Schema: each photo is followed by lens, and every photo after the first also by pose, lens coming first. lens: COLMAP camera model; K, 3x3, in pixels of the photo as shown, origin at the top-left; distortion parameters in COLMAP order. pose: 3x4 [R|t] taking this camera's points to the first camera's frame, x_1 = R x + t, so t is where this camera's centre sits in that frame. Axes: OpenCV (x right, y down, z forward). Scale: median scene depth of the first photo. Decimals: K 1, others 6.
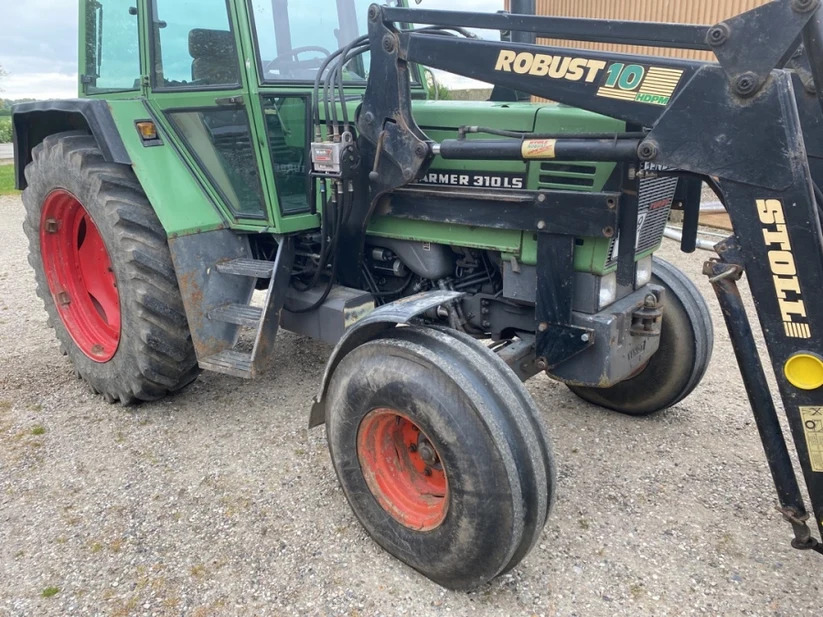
lens RADIAL K [[621.7, 0, 406.2], [0, 621.7, 303.5], [0, 0, 1]] dist [0.050173, -0.062133]
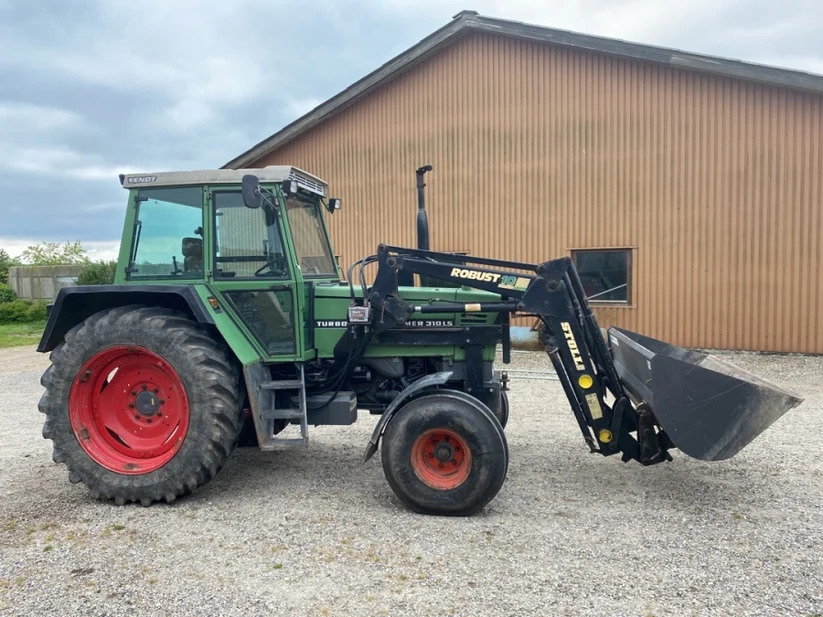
lens RADIAL K [[621.7, 0, 403.5], [0, 621.7, 302.6], [0, 0, 1]] dist [0.050173, -0.062133]
pose [[0.849547, -0.014002, 0.527327, -1.031920], [0.152055, 0.963718, -0.219378, 0.173353], [-0.505123, 0.266554, 0.820853, -0.663395]]
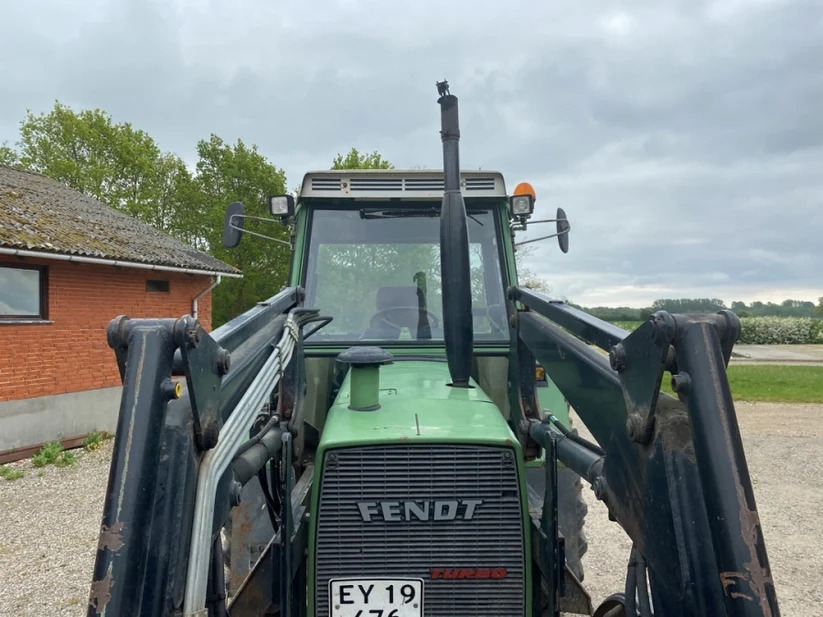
lens RADIAL K [[621.7, 0, 402.1], [0, 621.7, 302.5], [0, 0, 1]] dist [0.050173, -0.062133]
pose [[0.676631, -0.002578, -0.736317, 0.803225], [-0.230532, 0.948977, -0.215168, -0.259642], [0.699303, 0.315334, 0.641514, 0.448404]]
